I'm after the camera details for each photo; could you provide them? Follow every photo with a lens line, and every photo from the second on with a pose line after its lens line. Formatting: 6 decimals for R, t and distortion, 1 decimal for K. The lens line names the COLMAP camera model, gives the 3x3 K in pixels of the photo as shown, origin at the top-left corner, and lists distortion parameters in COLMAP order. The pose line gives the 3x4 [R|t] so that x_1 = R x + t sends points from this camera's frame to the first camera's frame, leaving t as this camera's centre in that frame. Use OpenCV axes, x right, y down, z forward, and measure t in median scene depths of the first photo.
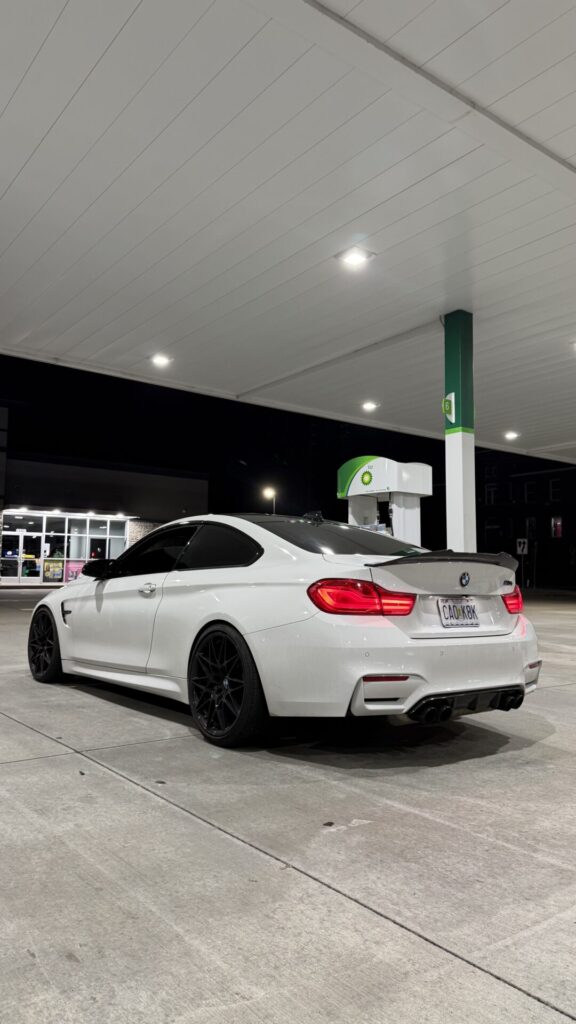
lens RADIAL K [[751.9, 0, 288.0], [0, 751.9, 512.0], [0, 0, 1]] dist [0.028992, -0.008378]
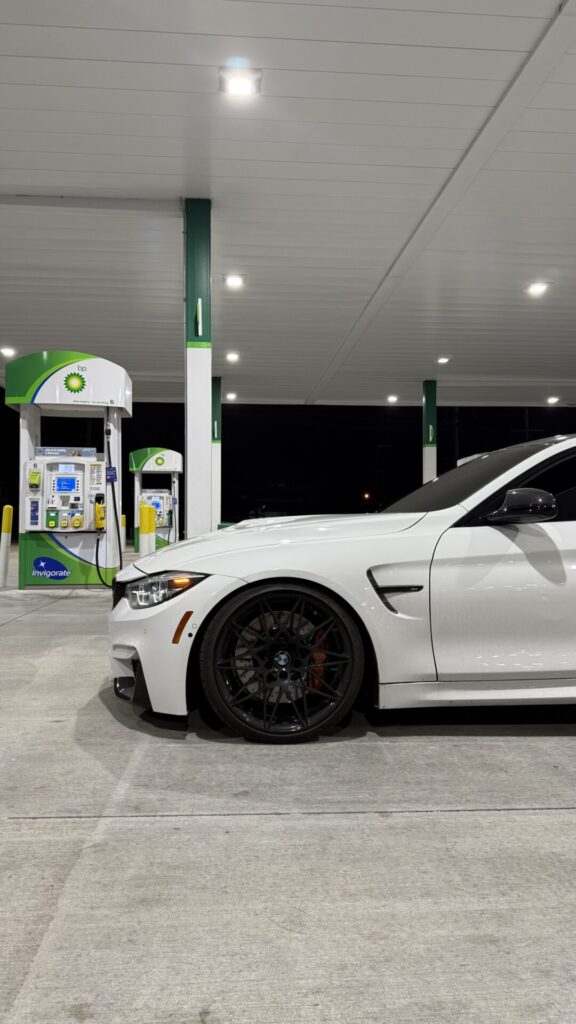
lens RADIAL K [[751.9, 0, 288.0], [0, 751.9, 512.0], [0, 0, 1]] dist [0.028992, -0.008378]
pose [[0.527272, 0.015146, 0.849562, -0.417470], [-0.082600, 0.996019, 0.033507, 0.039170], [-0.845672, -0.087841, 0.526424, 0.442603]]
